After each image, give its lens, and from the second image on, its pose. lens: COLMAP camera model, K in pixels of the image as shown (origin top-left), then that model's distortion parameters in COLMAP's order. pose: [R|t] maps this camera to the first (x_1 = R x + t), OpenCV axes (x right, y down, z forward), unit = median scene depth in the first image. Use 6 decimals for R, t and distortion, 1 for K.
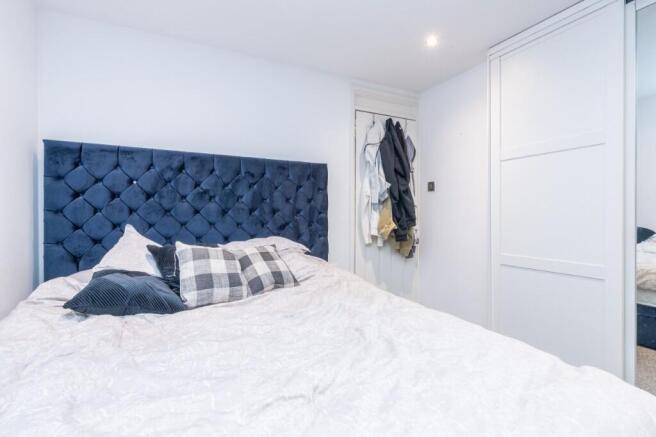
lens RADIAL K [[312.8, 0, 330.3], [0, 312.8, 213.6], [0, 0, 1]] dist [-0.000223, -0.000030]
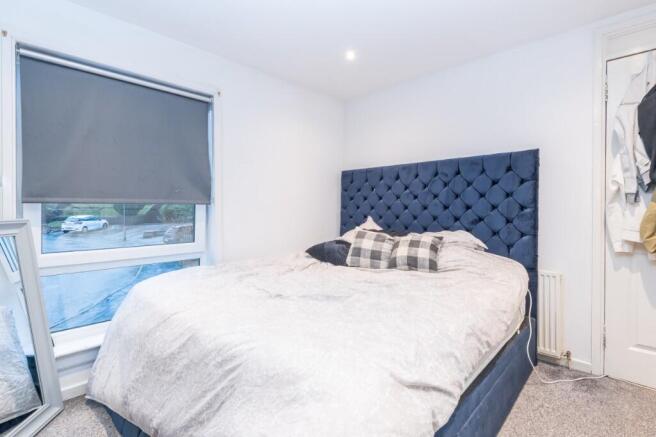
lens RADIAL K [[312.8, 0, 330.6], [0, 312.8, 216.9], [0, 0, 1]] dist [-0.000223, -0.000030]
pose [[0.346975, 0.014094, -0.937768, 0.759207], [-0.001717, 0.999895, 0.014393, 0.014334], [0.937873, -0.003383, 0.346963, 0.248099]]
